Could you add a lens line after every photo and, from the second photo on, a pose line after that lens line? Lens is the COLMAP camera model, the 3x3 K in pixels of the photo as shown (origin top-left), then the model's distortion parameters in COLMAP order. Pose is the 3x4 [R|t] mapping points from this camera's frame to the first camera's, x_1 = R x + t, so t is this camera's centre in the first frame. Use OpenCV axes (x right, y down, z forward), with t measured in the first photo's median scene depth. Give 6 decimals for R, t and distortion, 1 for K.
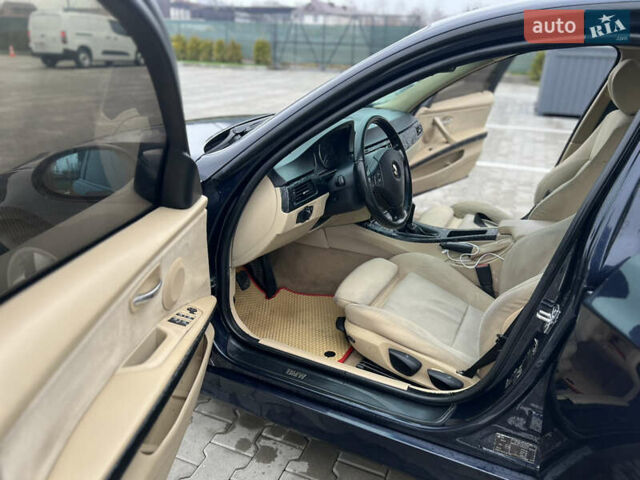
lens RADIAL K [[487.1, 0, 320.0], [0, 487.1, 240.0], [0, 0, 1]] dist [-0.005779, -0.001087]
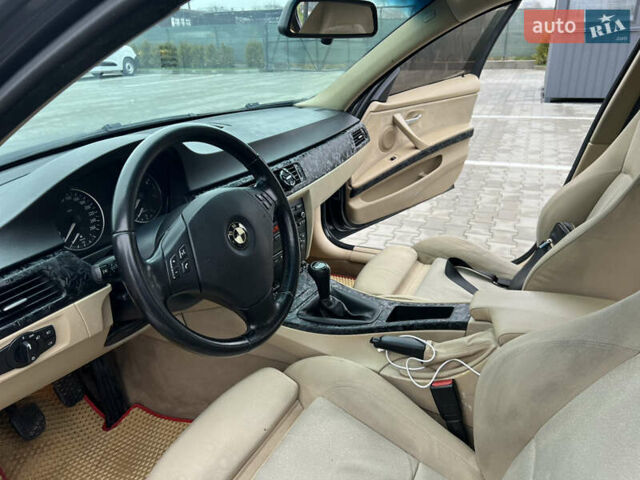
lens RADIAL K [[492.7, 0, 320.0], [0, 492.7, 240.0], [0, 0, 1]] dist [0.007730, -0.002391]
pose [[0.998101, -0.057029, -0.023278, 0.128620], [0.056945, 0.998368, -0.004257, -0.067731], [0.023482, 0.002923, 0.999720, 0.259800]]
